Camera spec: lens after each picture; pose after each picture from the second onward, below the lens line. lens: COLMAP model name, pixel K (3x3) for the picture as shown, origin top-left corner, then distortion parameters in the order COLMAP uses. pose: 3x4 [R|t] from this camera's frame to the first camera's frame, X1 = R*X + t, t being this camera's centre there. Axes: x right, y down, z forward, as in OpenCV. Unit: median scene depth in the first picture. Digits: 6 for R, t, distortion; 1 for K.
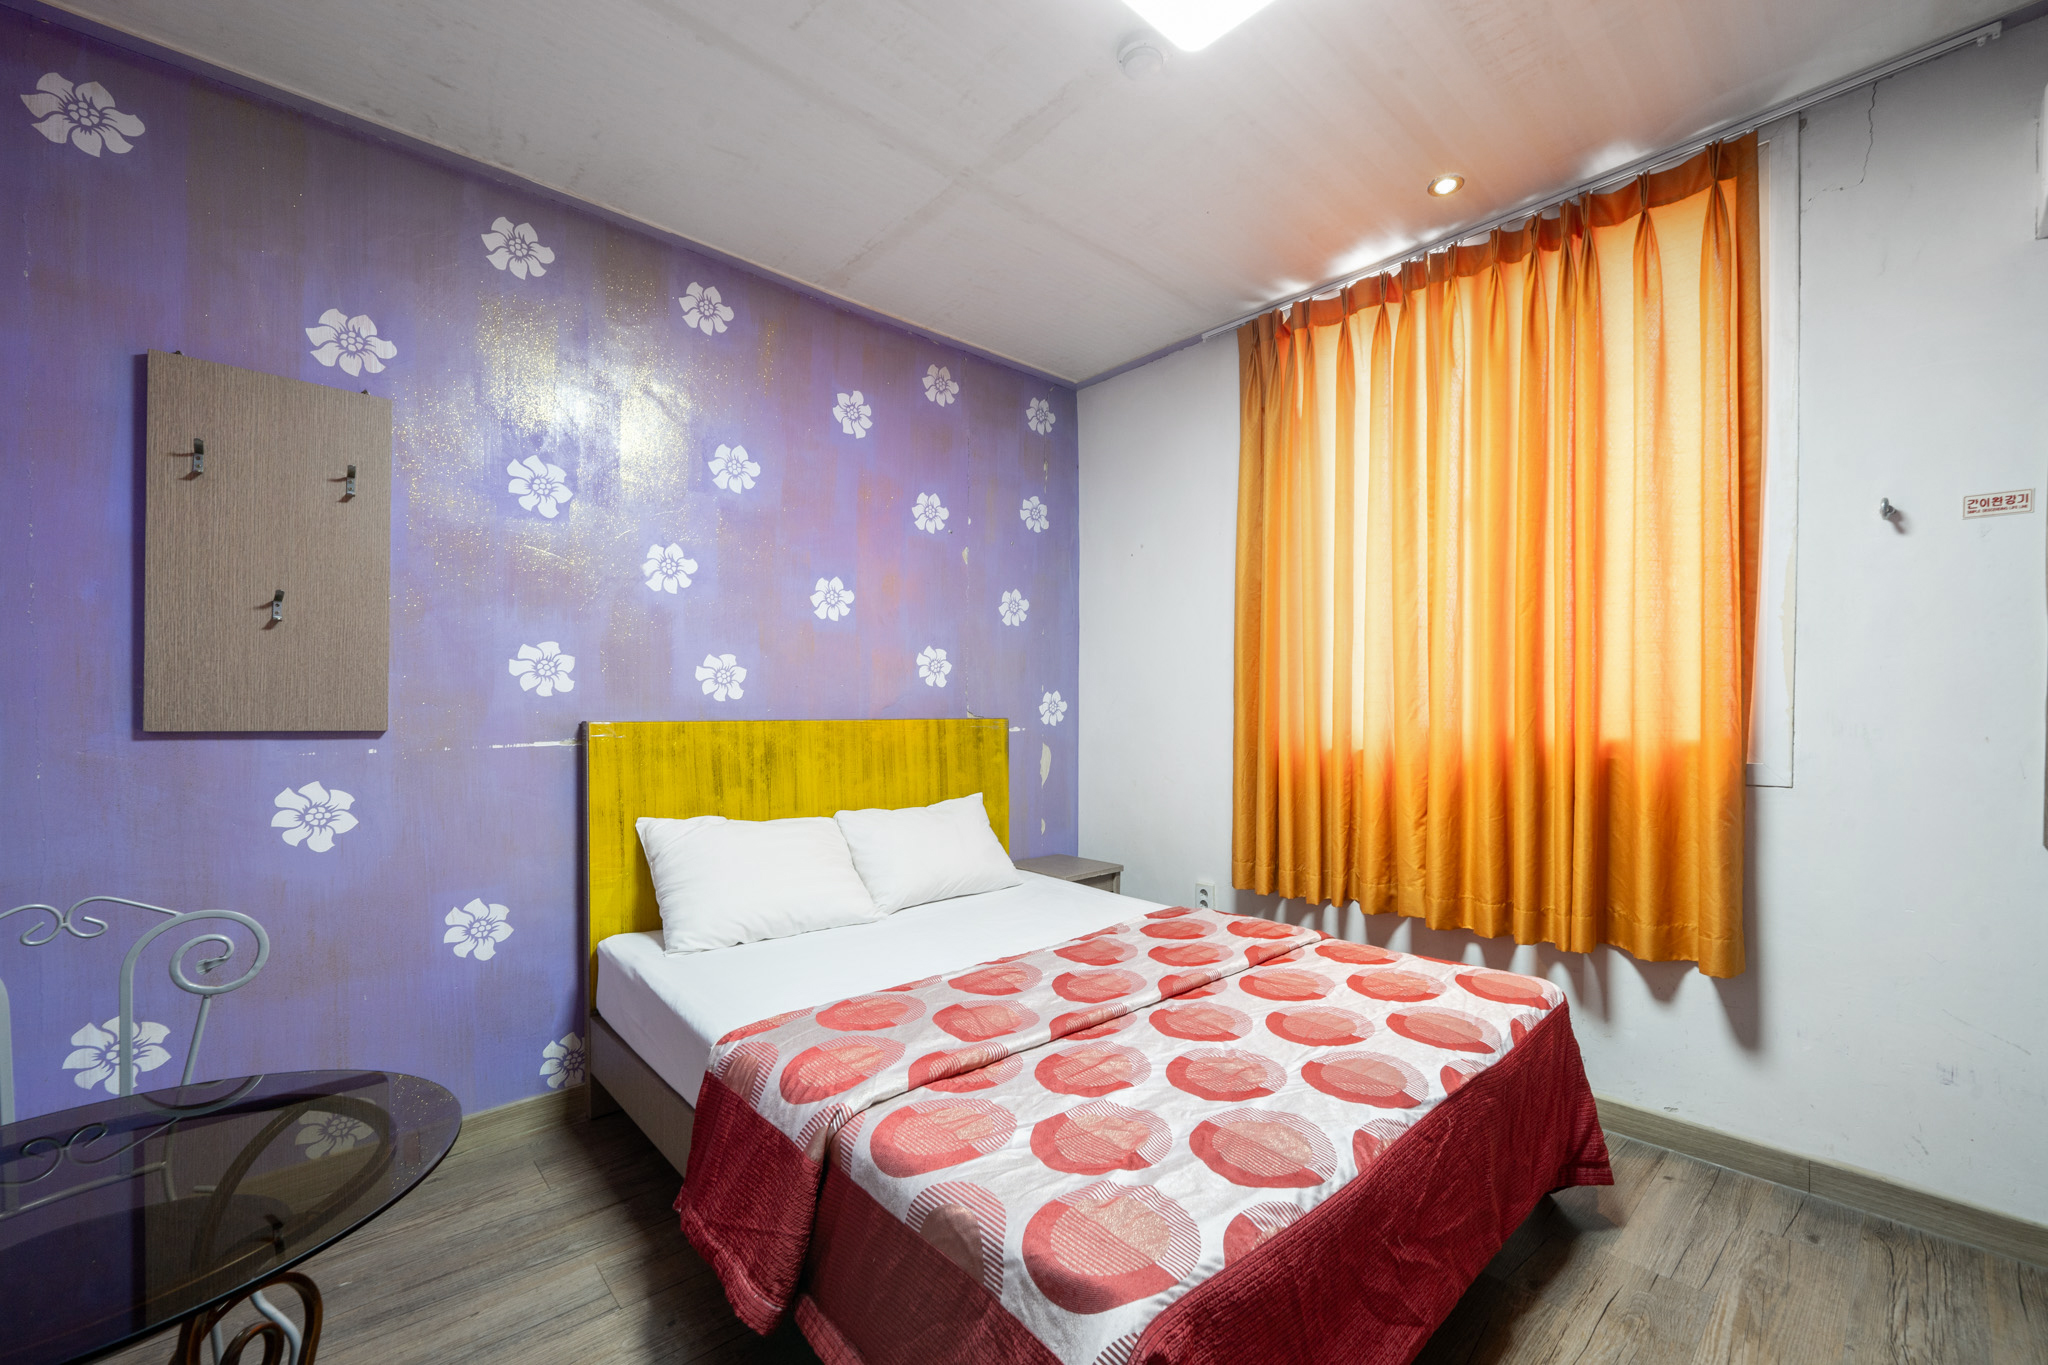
lens RADIAL K [[813.1, 0, 1100.9], [0, 813.1, 706.4], [0, 0, 1]] dist [0.000416, -0.001502]
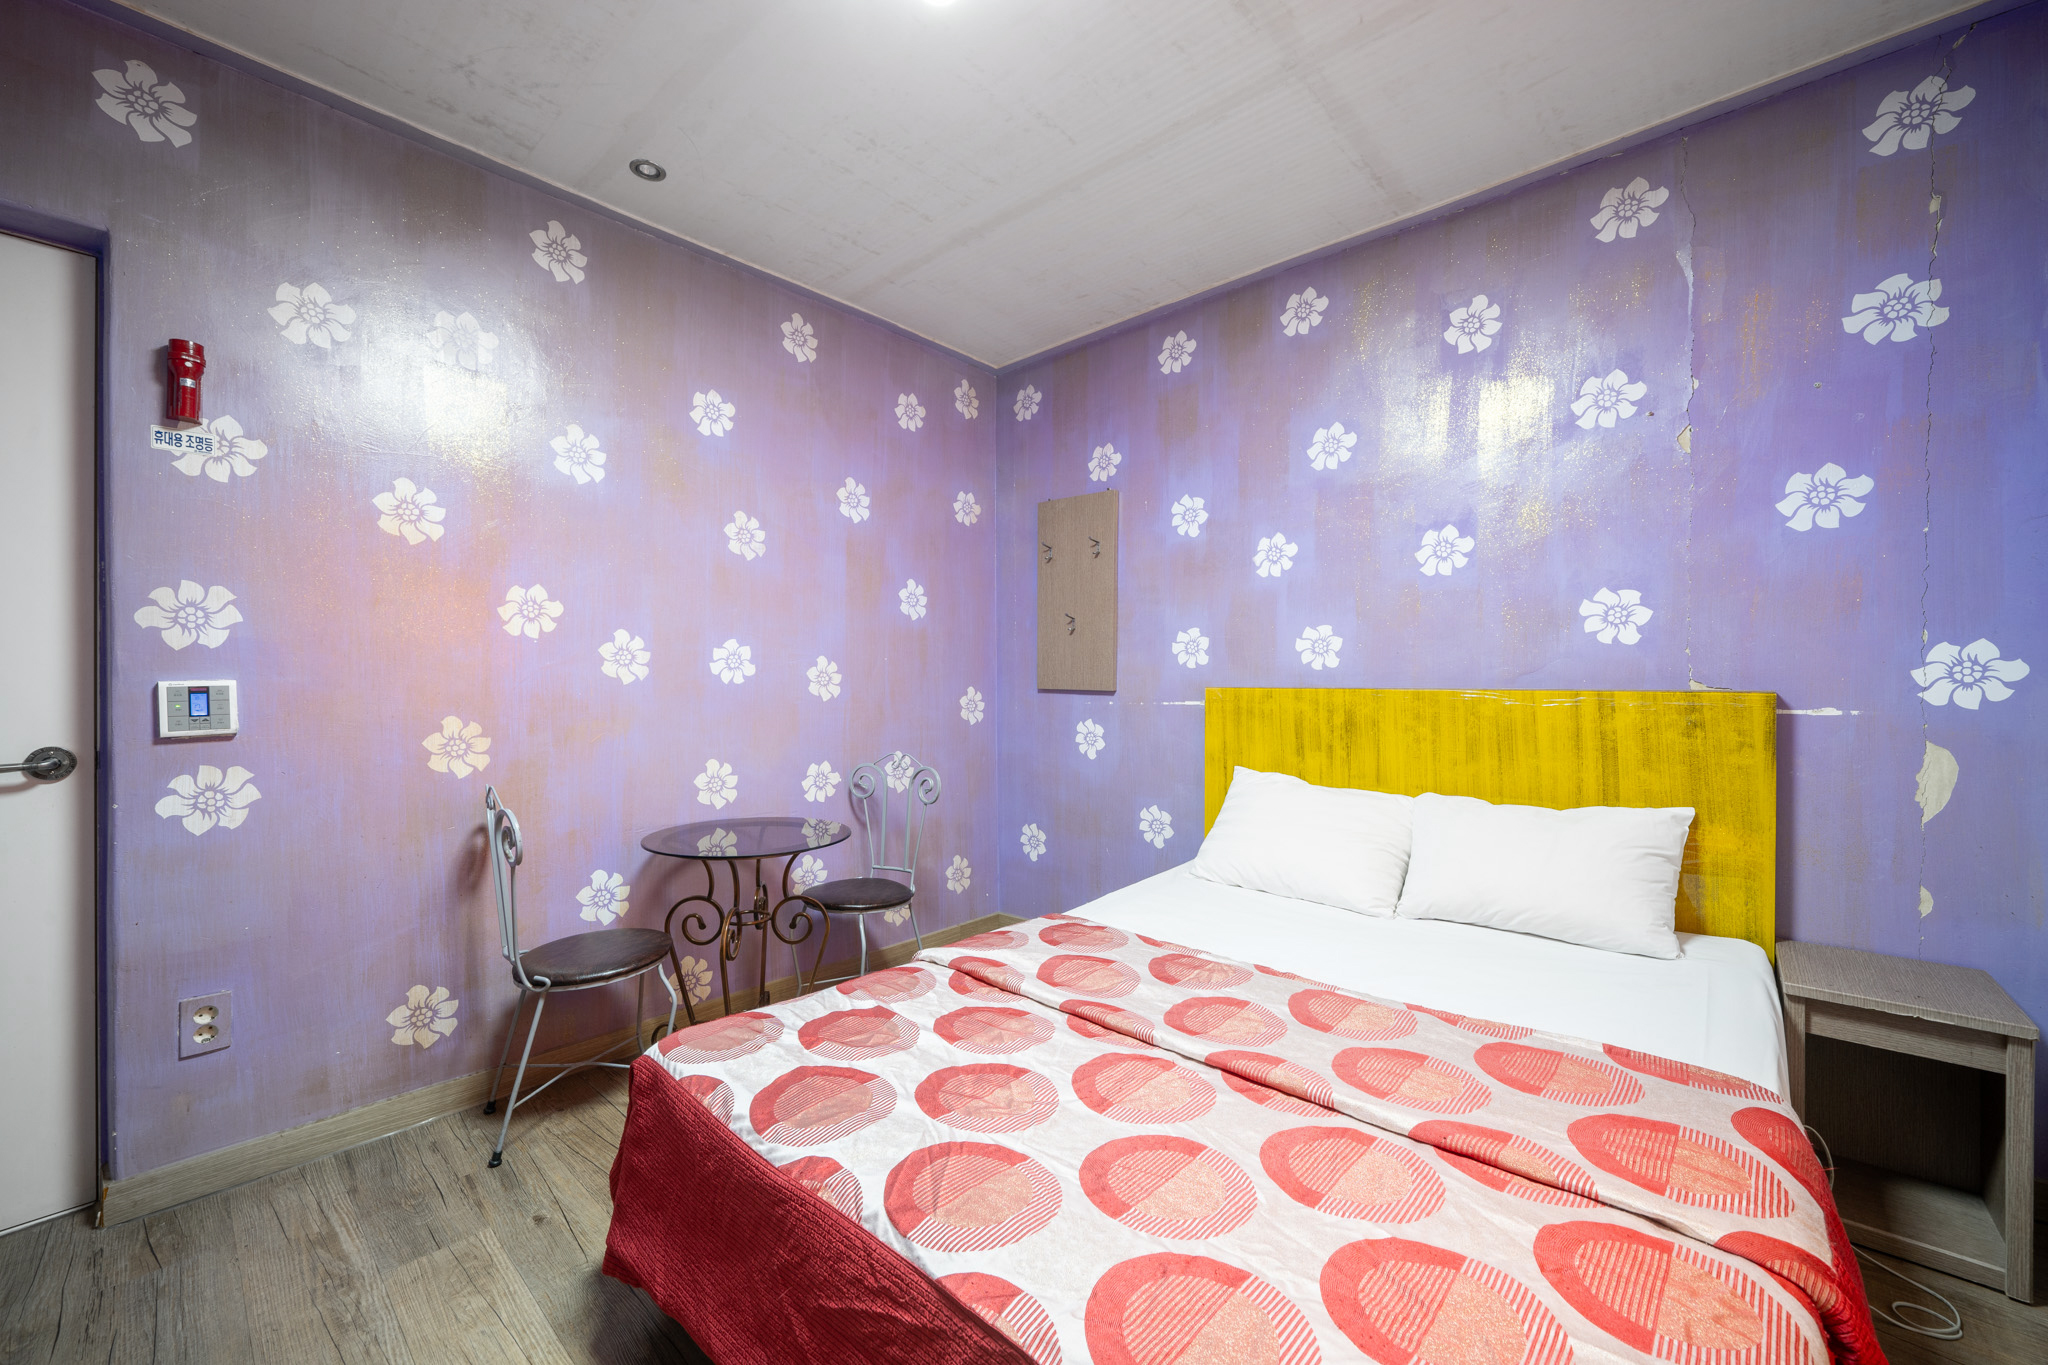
lens RADIAL K [[813.1, 0, 1024.7], [0, 813.1, 671.9], [0, 0, 1]] dist [0.000416, -0.001502]
pose [[0.054569, -0.009937, -0.998461, 0.597501], [0.003426, 0.999946, -0.009765, 0.005560], [0.998504, -0.002888, 0.054600, 0.578584]]
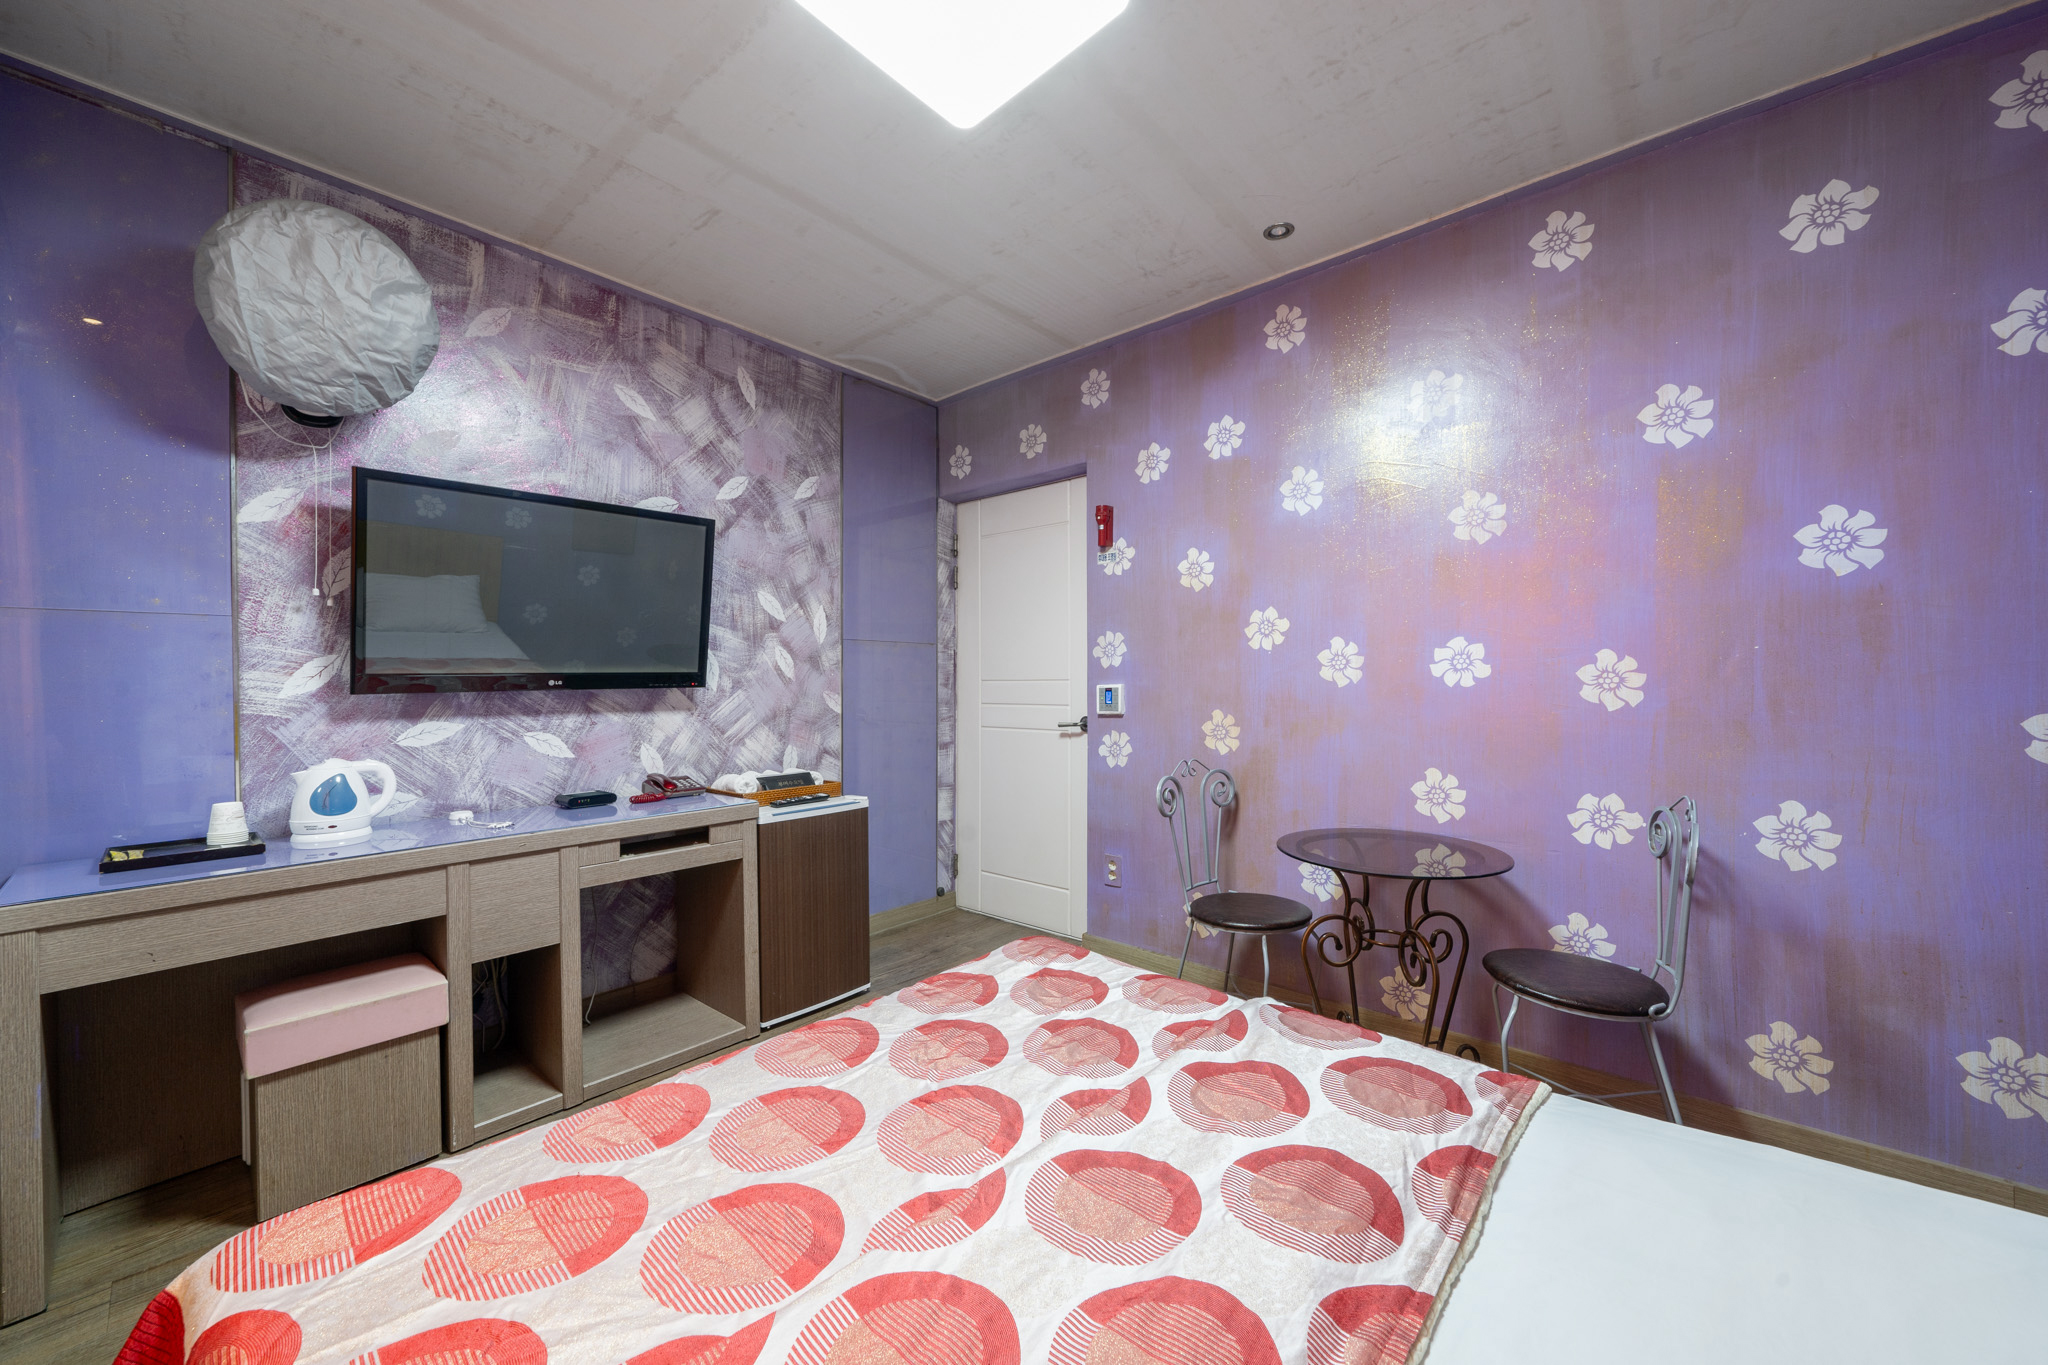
lens RADIAL K [[776.6, 0, 1028.0], [0, 776.6, 672.8], [0, 0, 1]] dist [0.000265, 0.000340]
pose [[-0.998428, 0.004892, -0.055836, 0.076166], [0.005838, 0.999842, -0.016808, 0.005246], [0.055745, -0.017107, -0.998298, 1.125486]]
